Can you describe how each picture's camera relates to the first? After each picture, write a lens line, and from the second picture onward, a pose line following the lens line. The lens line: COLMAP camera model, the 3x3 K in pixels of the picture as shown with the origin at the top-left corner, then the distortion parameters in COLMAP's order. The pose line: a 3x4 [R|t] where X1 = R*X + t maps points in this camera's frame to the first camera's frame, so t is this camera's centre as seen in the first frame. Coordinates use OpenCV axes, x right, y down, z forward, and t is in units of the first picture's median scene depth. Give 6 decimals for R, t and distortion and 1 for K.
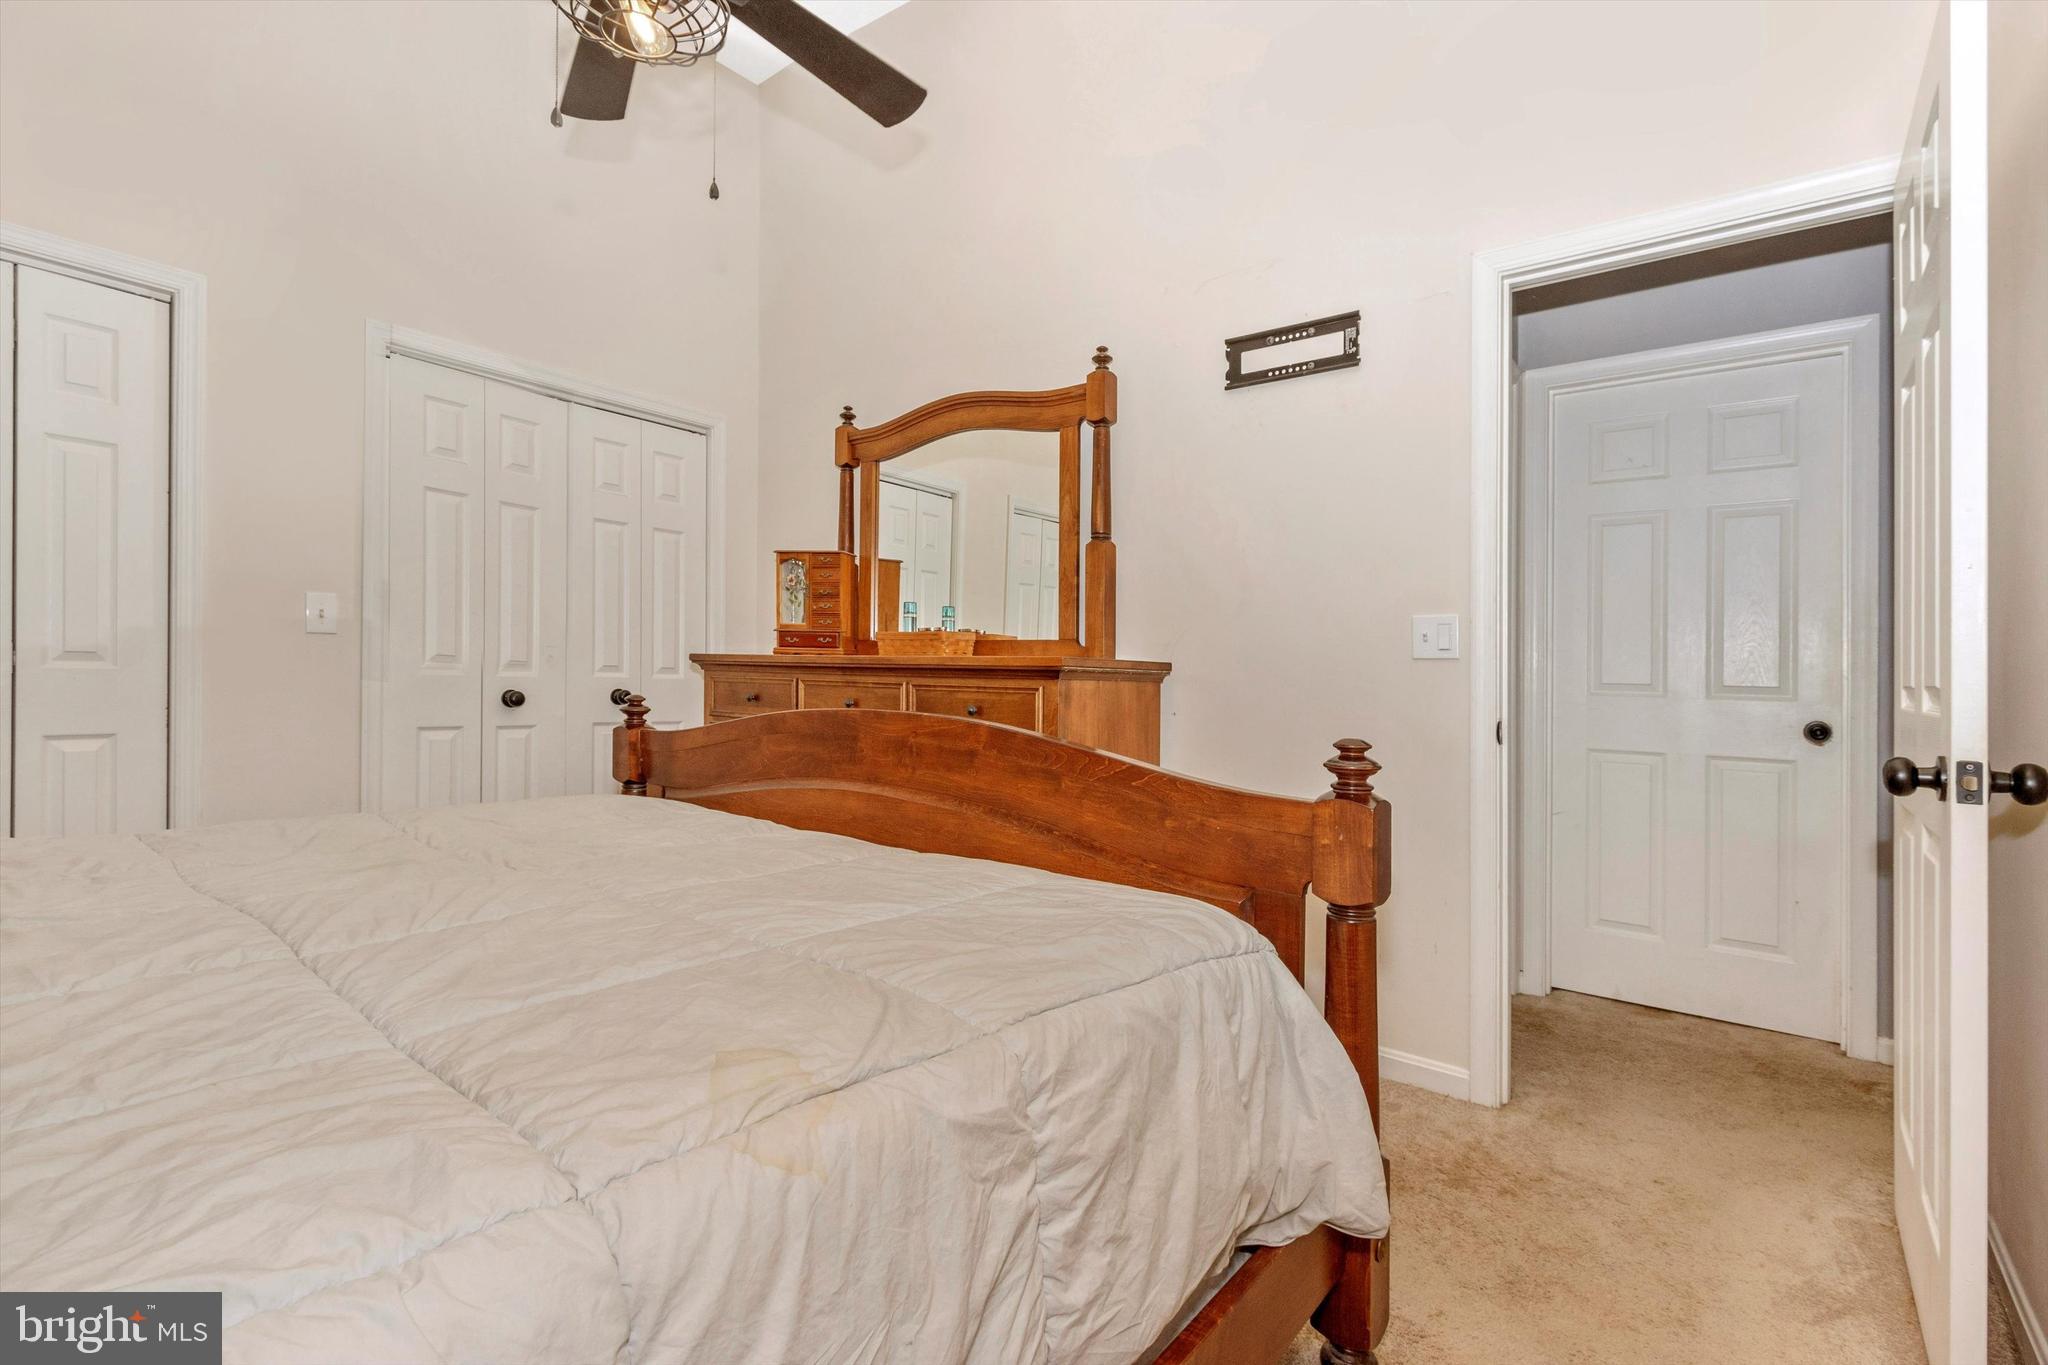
lens RADIAL K [[943.2, 0, 1008.1], [0, 943.2, 648.5], [0, 0, 1]] dist [0.000572, 0.000078]
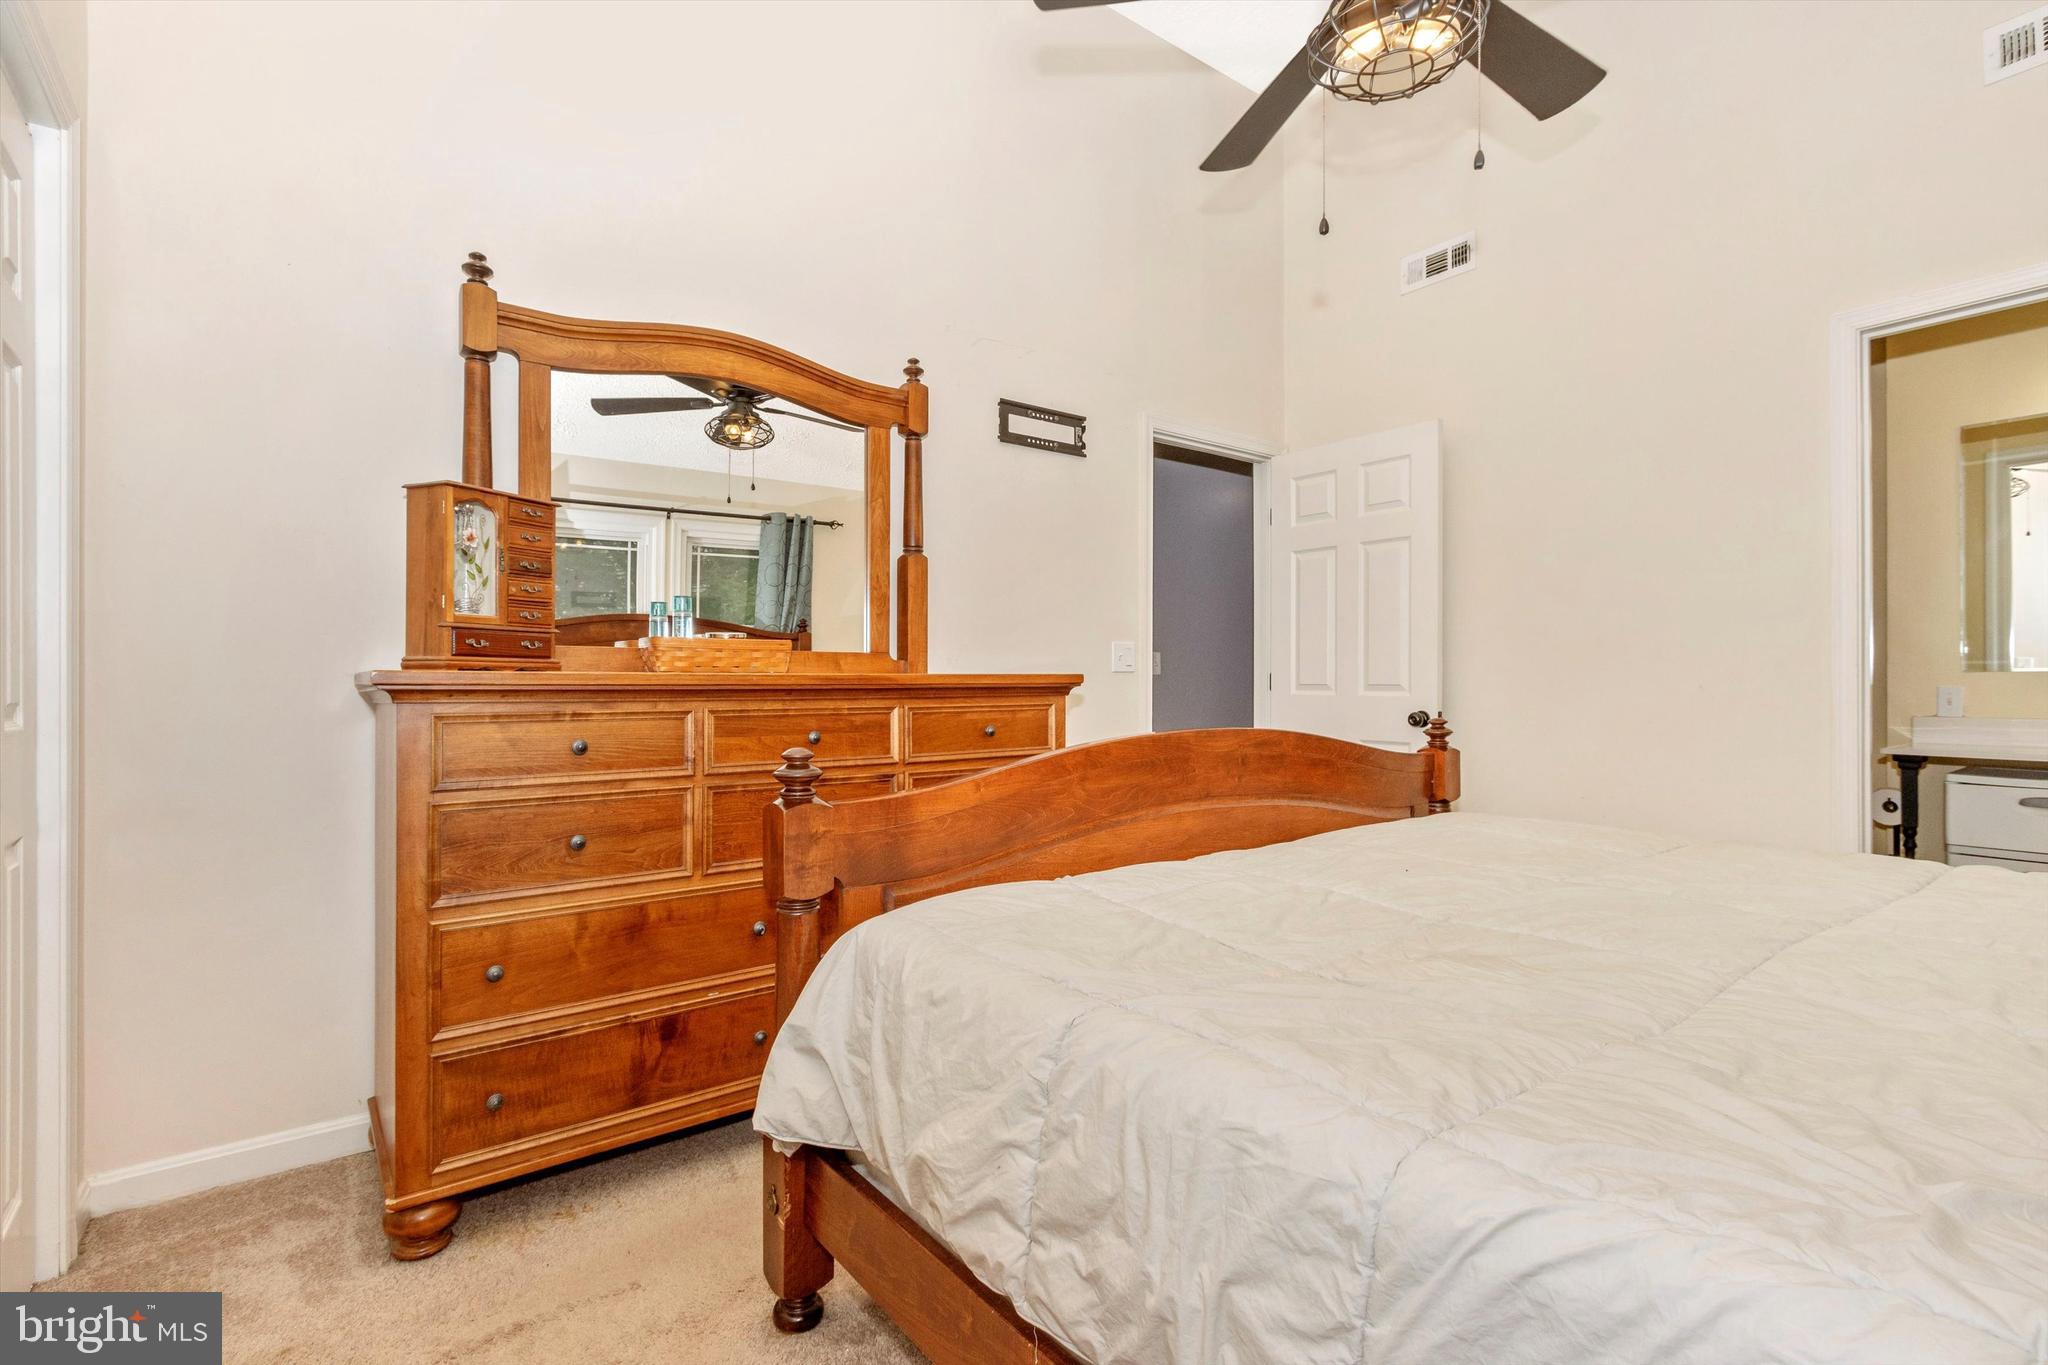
lens RADIAL K [[943.2, 0, 1008.1], [0, 943.2, 648.5], [0, 0, 1]] dist [0.000572, 0.000078]
pose [[0.251372, 0.018552, 0.967713, -0.941024], [-0.014063, 0.999781, -0.015513, -0.002666], [-0.967788, -0.009709, 0.251578, 0.745718]]
